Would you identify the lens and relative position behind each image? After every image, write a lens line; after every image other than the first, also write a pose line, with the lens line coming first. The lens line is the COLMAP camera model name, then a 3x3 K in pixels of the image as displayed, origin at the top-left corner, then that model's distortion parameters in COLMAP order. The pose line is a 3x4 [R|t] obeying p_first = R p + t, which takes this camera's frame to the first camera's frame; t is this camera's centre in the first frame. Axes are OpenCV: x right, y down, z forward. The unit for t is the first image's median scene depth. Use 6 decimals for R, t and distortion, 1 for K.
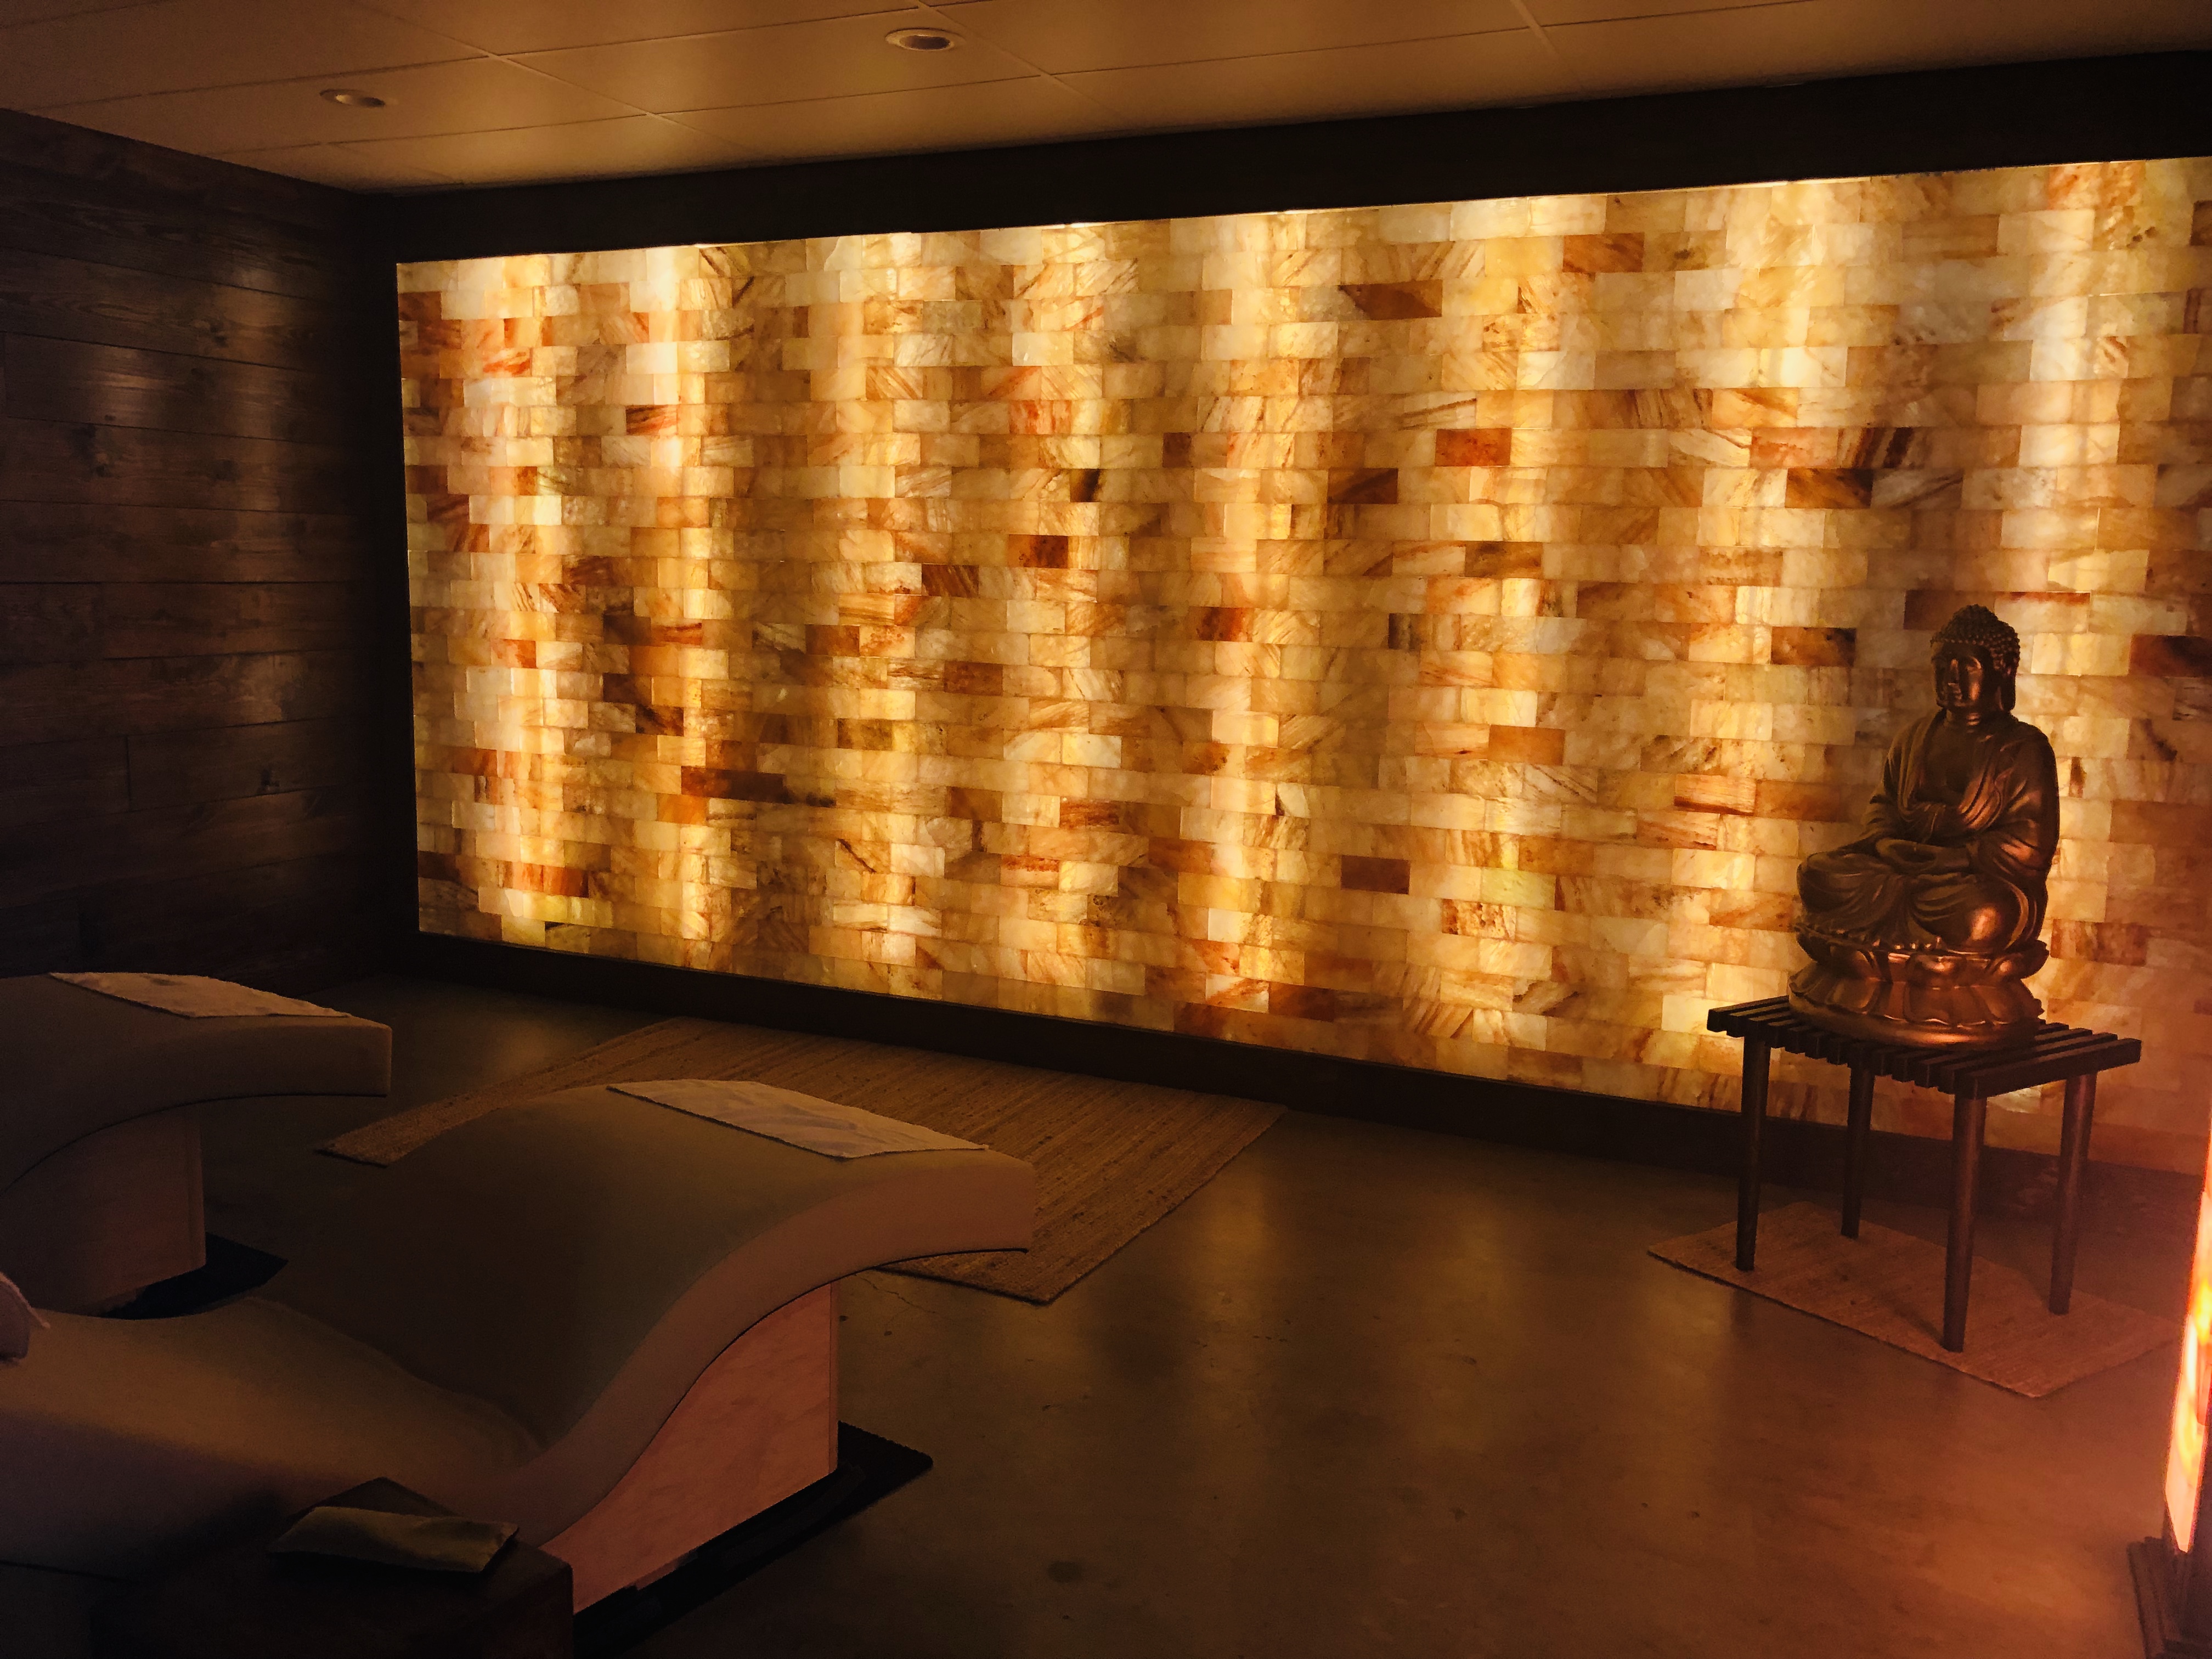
lens RADIAL K [[1819.6, 0, 1113.4], [0, 1819.6, 821.4], [0, 0, 1]] dist [0.013375, -0.005247]
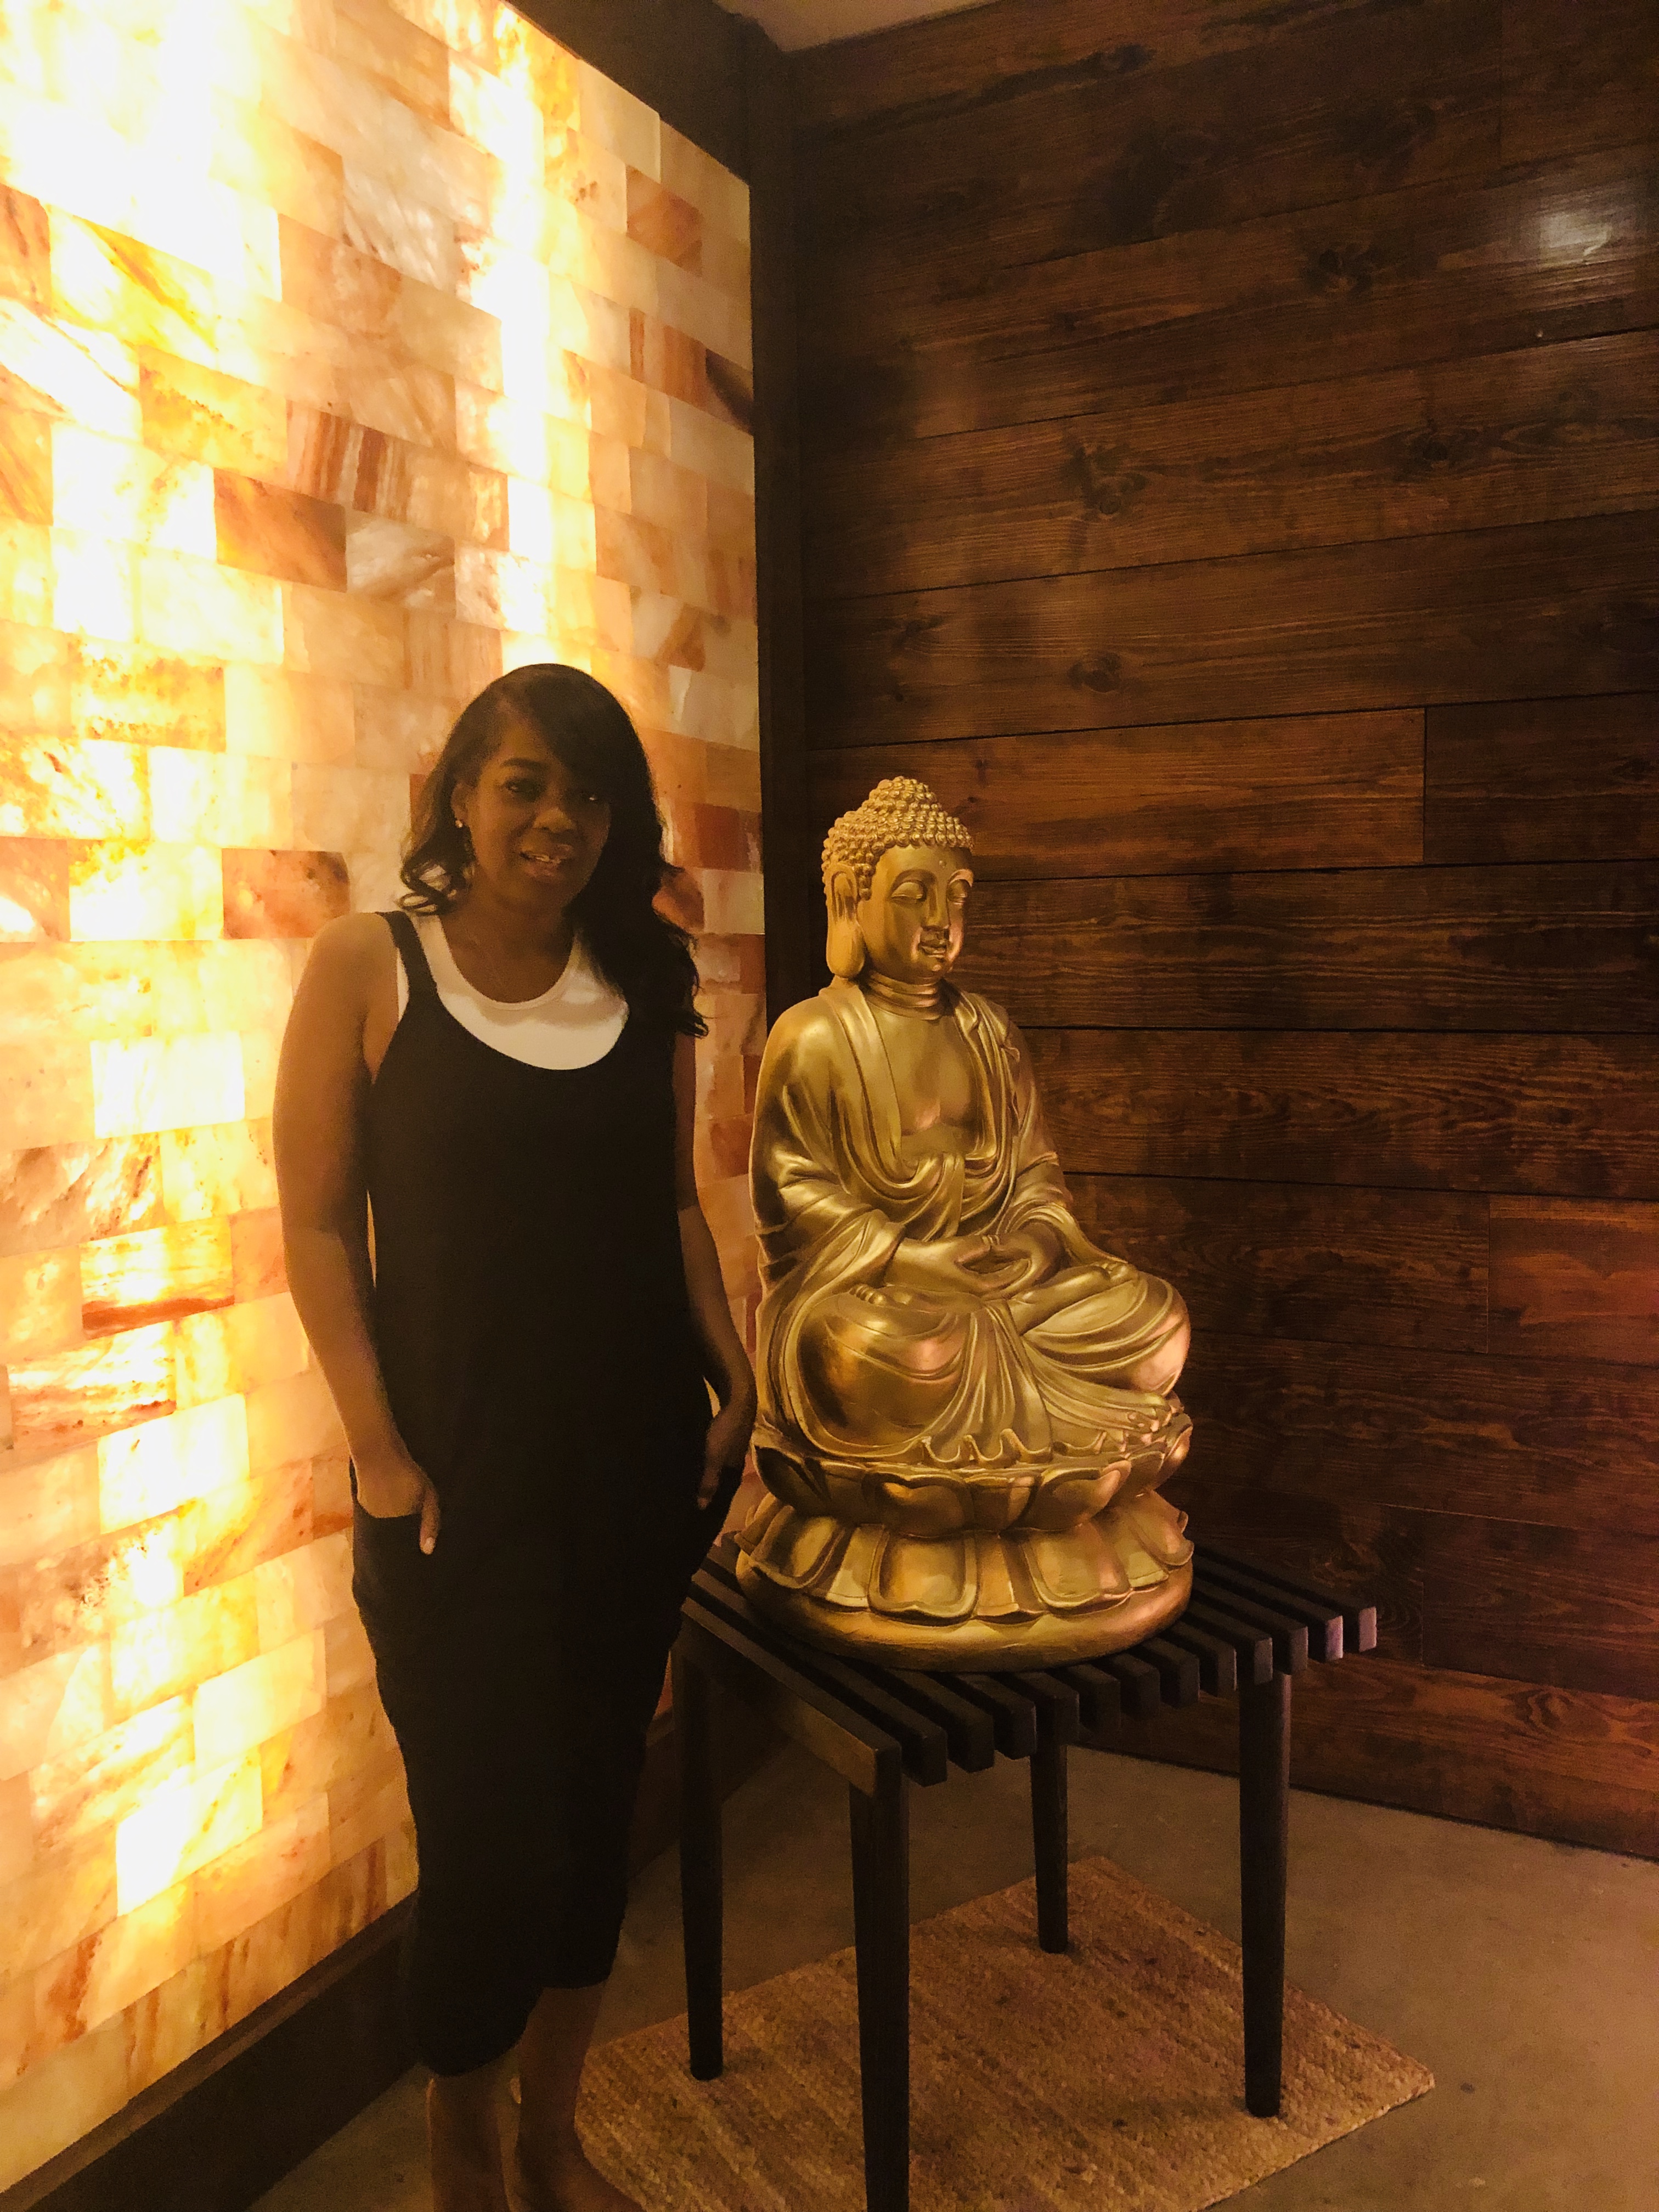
lens RADIAL K [[1819.6, 0, 839.0], [0, 1819.6, 1093.7], [0, 0, 1]] dist [0.013375, -0.005247]
pose [[0.059353, -0.111463, 0.991994, -0.050075], [0.159195, 0.982085, 0.100825, -0.071663], [-0.985461, 0.151937, 0.076035, 0.841400]]
